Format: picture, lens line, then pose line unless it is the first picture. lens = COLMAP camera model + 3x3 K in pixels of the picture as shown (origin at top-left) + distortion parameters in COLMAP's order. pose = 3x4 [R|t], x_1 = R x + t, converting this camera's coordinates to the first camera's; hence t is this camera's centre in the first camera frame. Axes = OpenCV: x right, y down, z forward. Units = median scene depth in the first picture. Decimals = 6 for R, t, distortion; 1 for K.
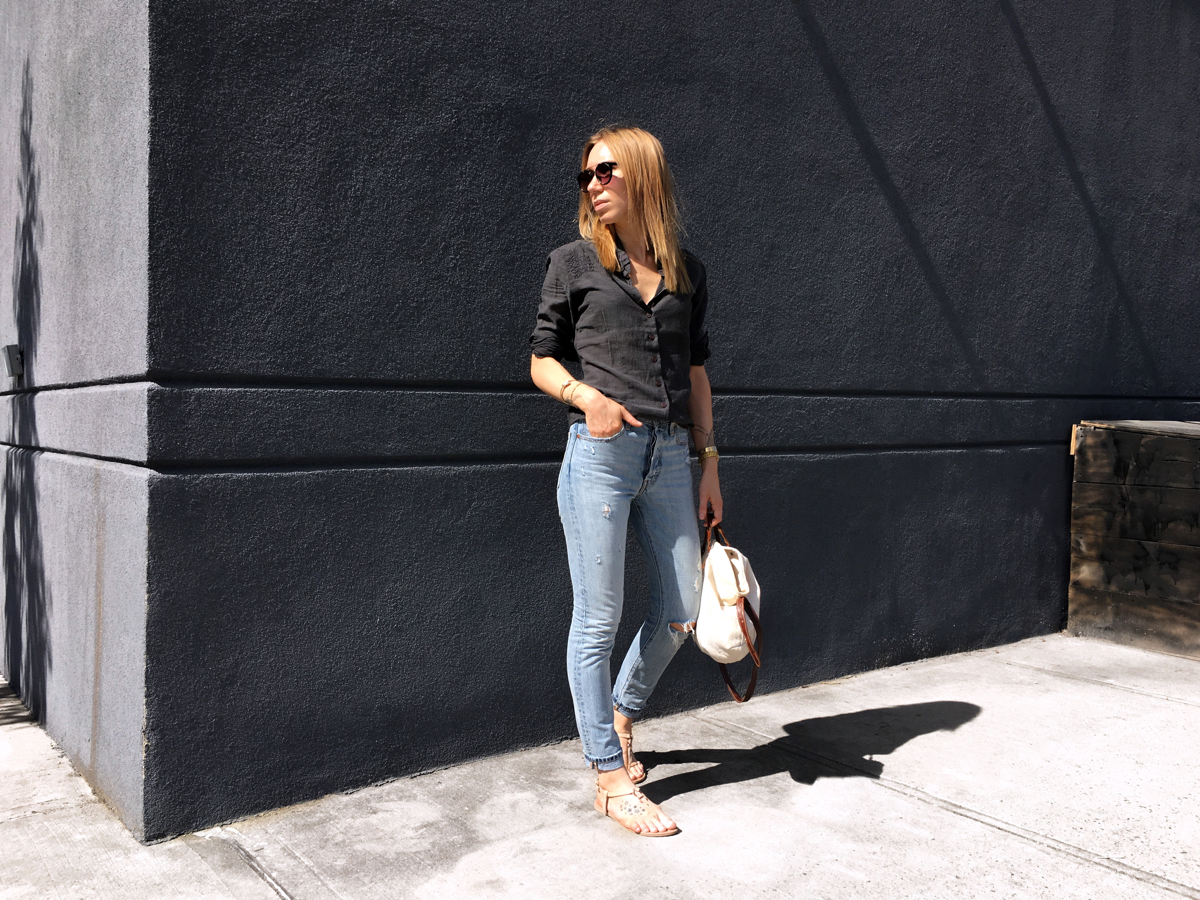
lens RADIAL K [[1026.0, 0, 600.0], [0, 1026.0, 441.9], [0, 0, 1]] dist [0.083390, -0.110093]
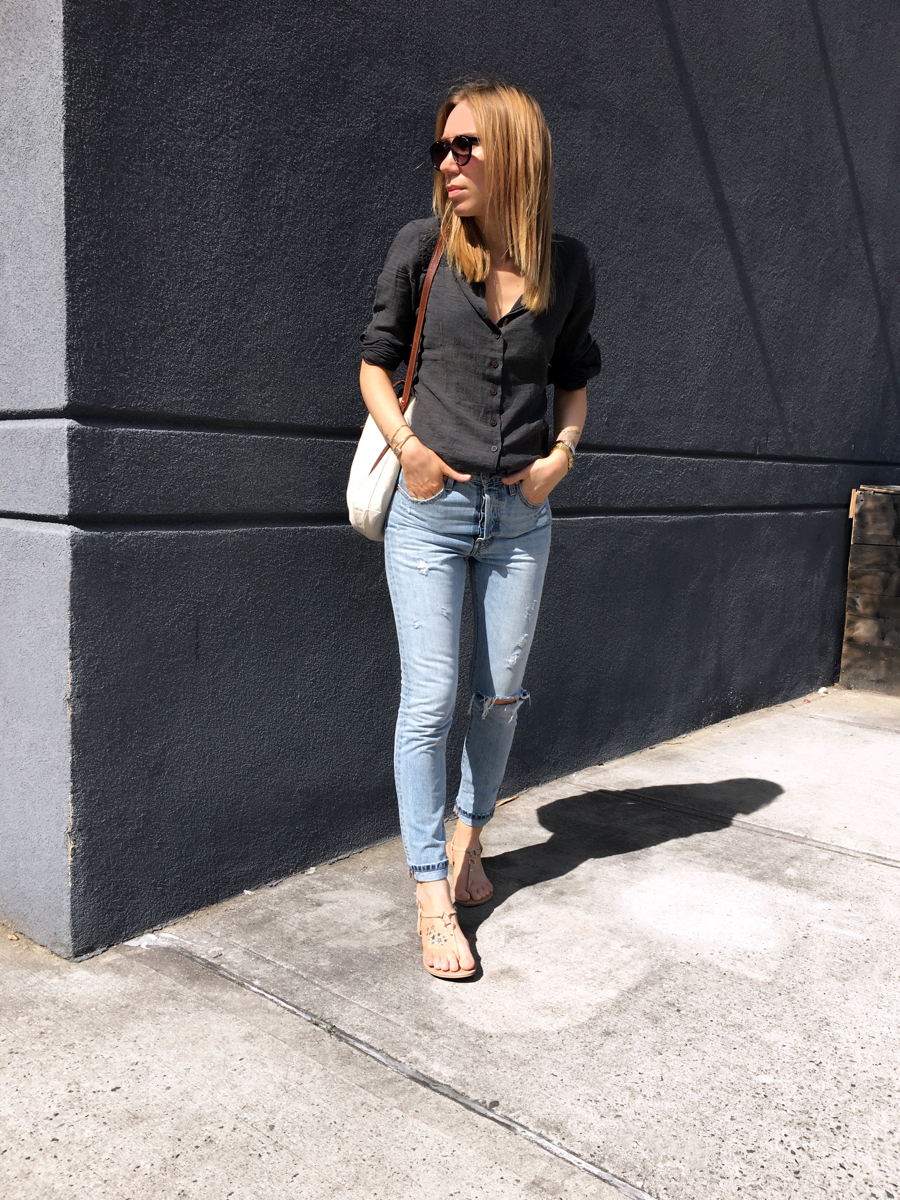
lens RADIAL K [[1026.0, 0, 452.3], [0, 1026.0, 593.1], [0, 0, 1]] dist [0.083390, -0.110093]
pose [[0.976748, -0.007931, 0.214242, -0.275028], [-0.010379, 0.996395, 0.084203, 0.006724], [-0.214138, -0.084469, 0.973144, 0.107220]]
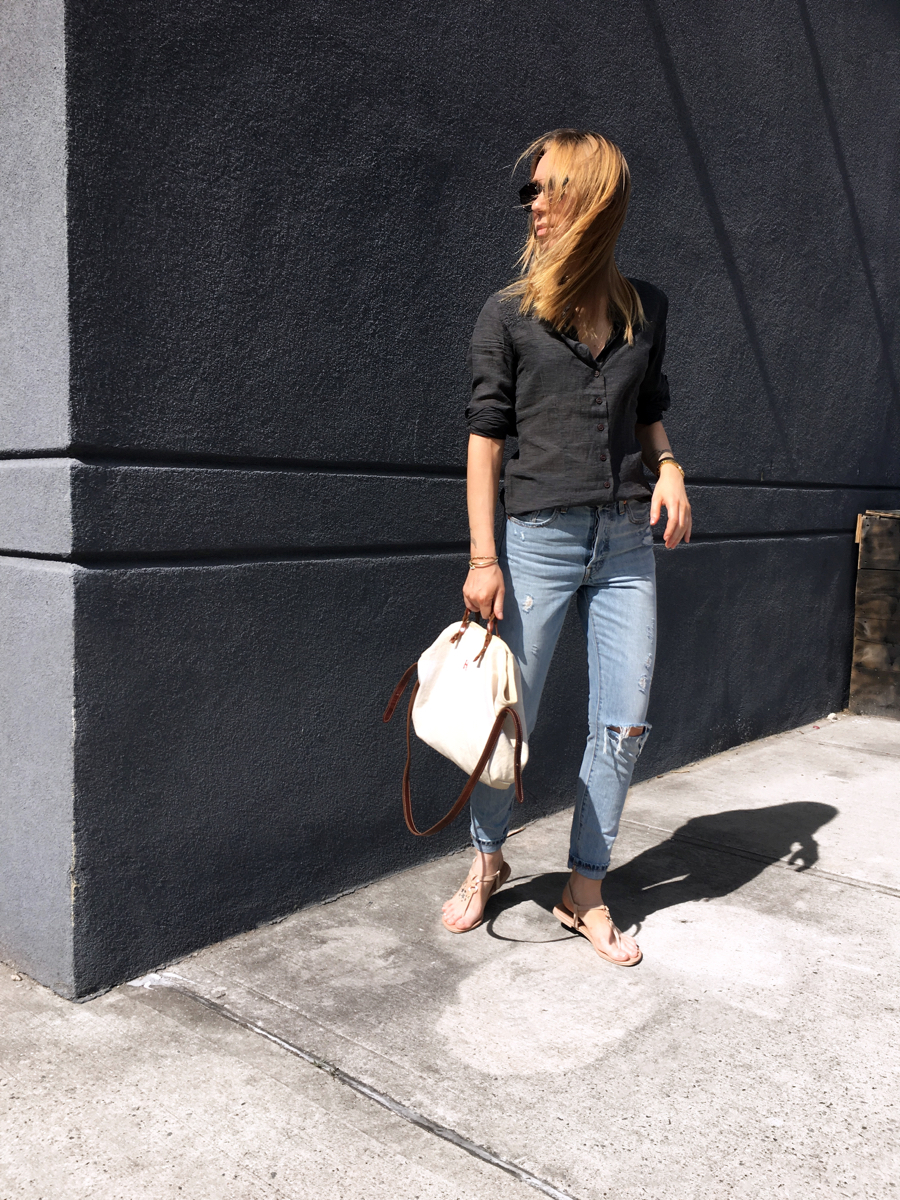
lens RADIAL K [[1026.0, 0, 453.0], [0, 1026.0, 592.4], [0, 0, 1]] dist [0.083390, -0.110093]
pose [[0.978326, -0.010988, 0.206781, -0.270061], [-0.001715, 0.998127, 0.061150, -0.001570], [-0.207065, -0.060179, 0.976475, 0.107373]]
